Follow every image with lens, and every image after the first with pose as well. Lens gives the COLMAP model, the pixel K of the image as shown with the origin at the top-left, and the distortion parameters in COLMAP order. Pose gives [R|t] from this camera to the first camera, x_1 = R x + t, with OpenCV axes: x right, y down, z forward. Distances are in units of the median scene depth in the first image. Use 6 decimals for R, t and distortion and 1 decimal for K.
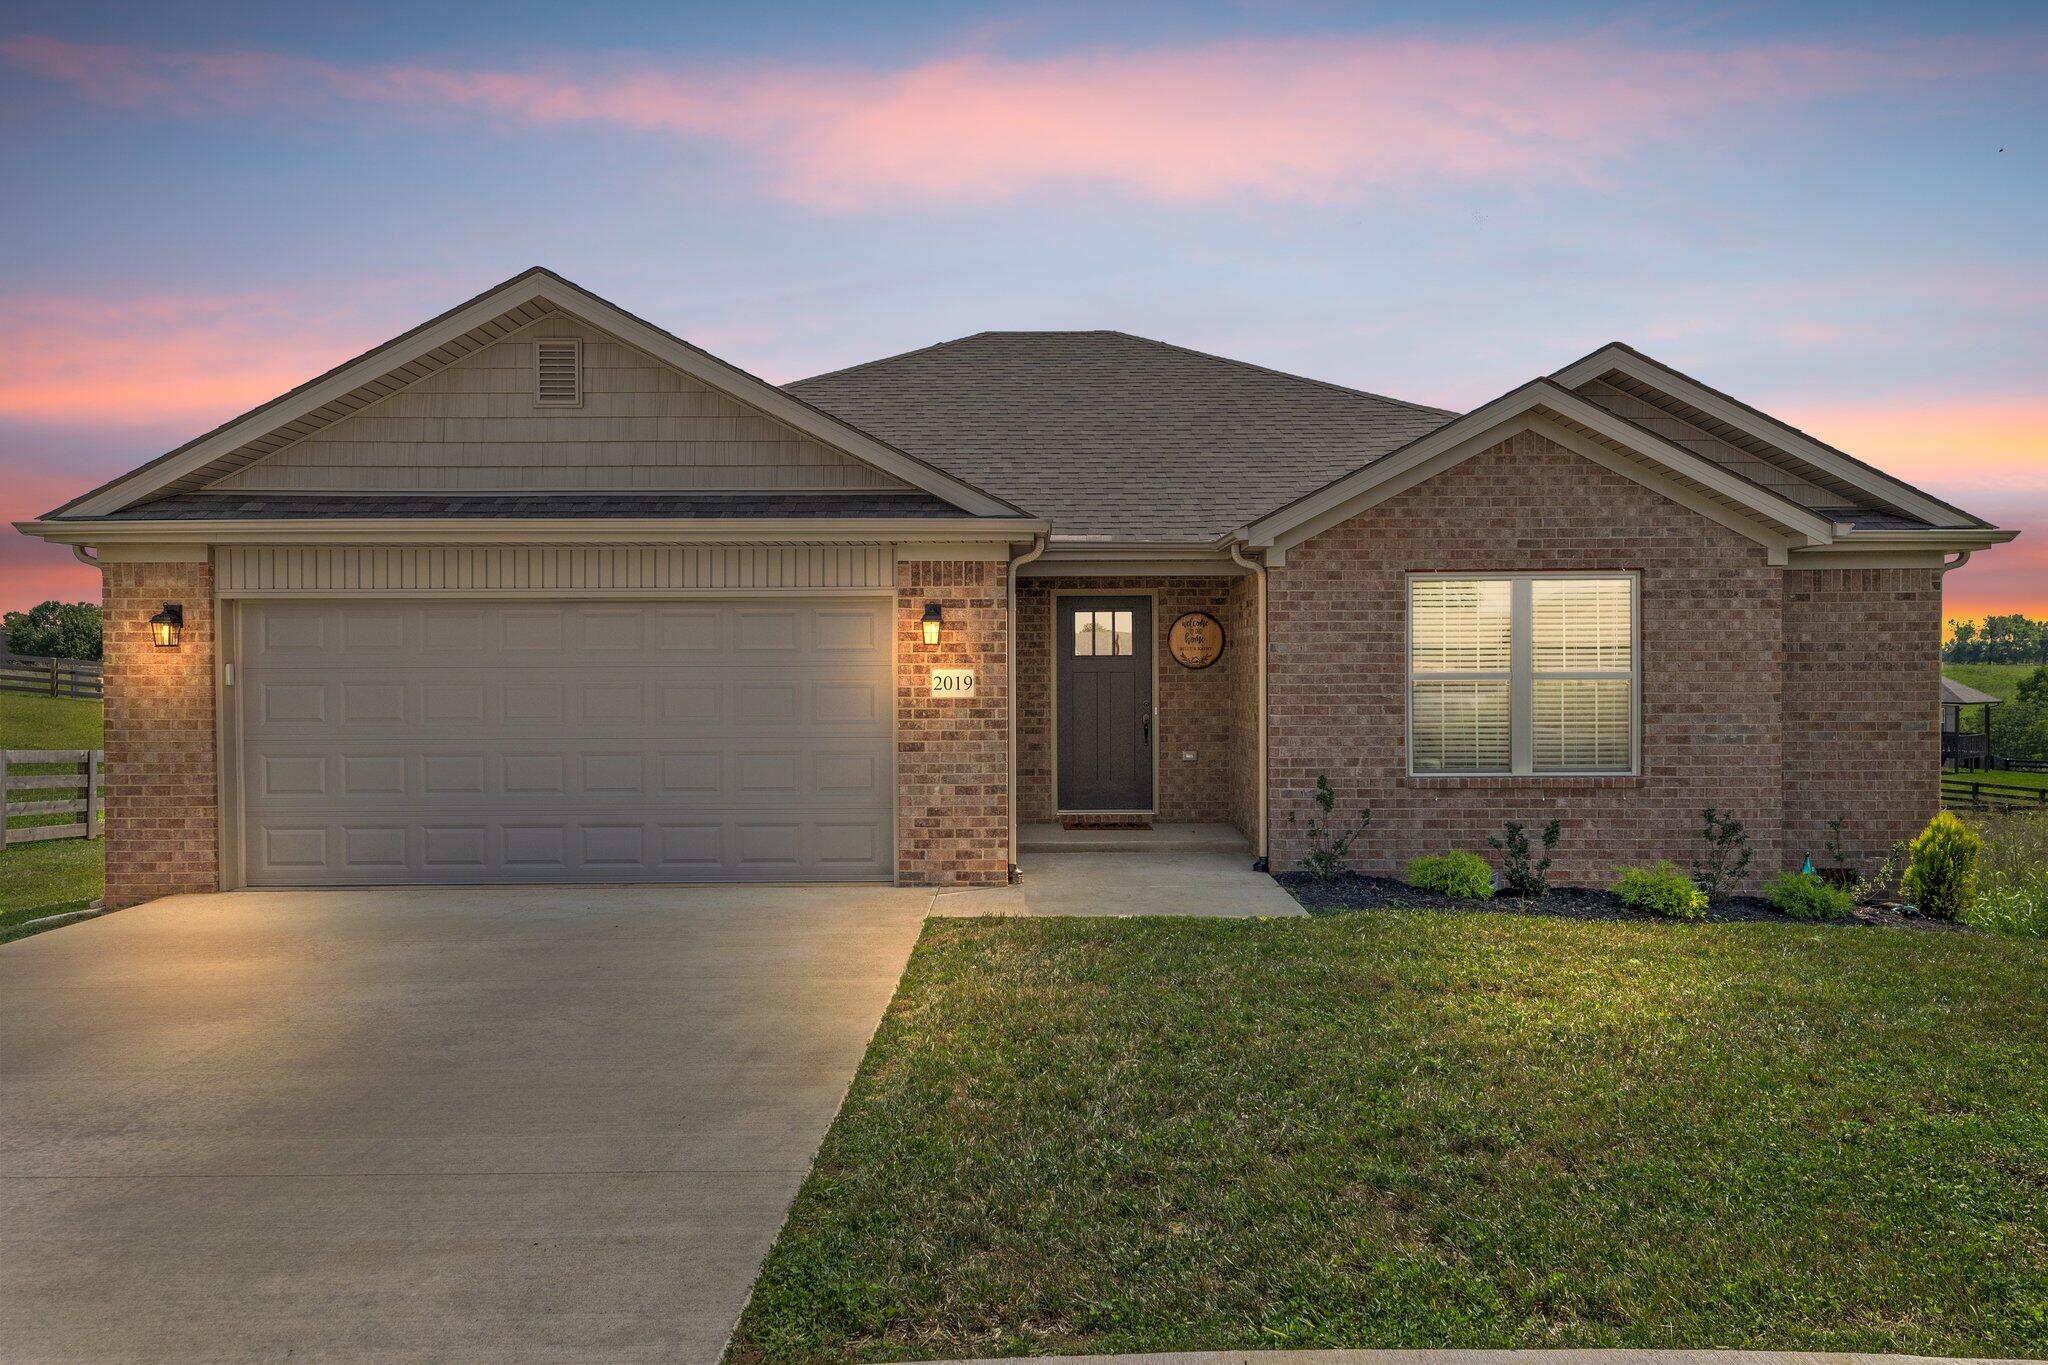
lens RADIAL K [[1496.6, 0, 1025.9], [0, 1496.6, 682.9], [0, 0, 1]] dist [0.009191, -0.002978]
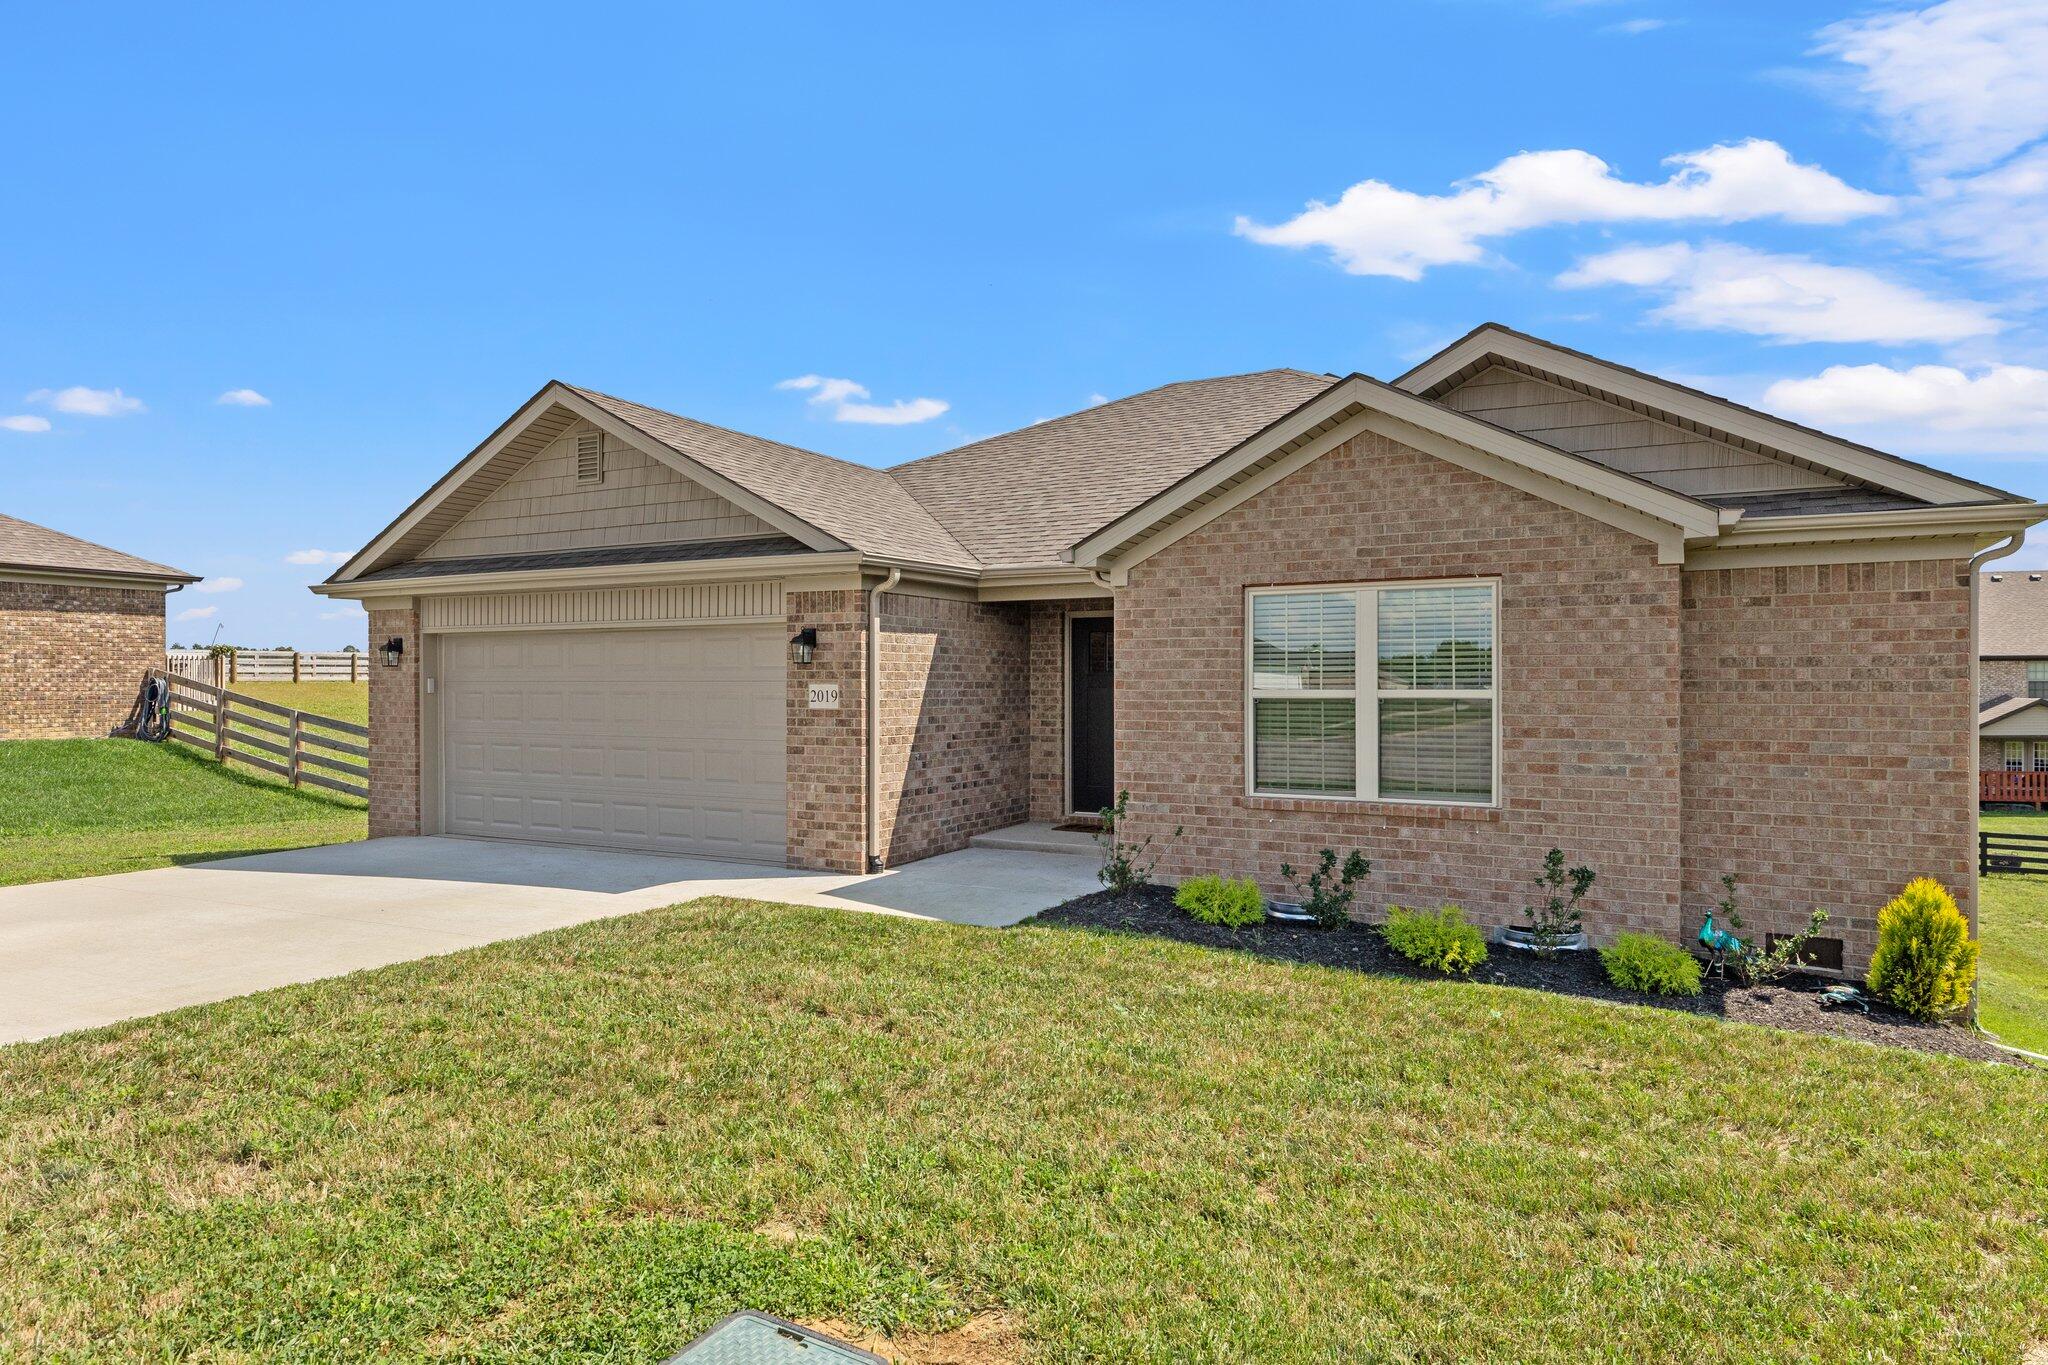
lens RADIAL K [[1233.5, 0, 1021.4], [0, 1233.5, 678.3], [0, 0, 1]] dist [0.009340, 0.001994]
pose [[0.873486, 0.002282, -0.486843, 0.520623], [-0.007634, 0.999930, -0.009010, -0.005936], [0.486789, 0.011587, 0.873443, 0.224273]]
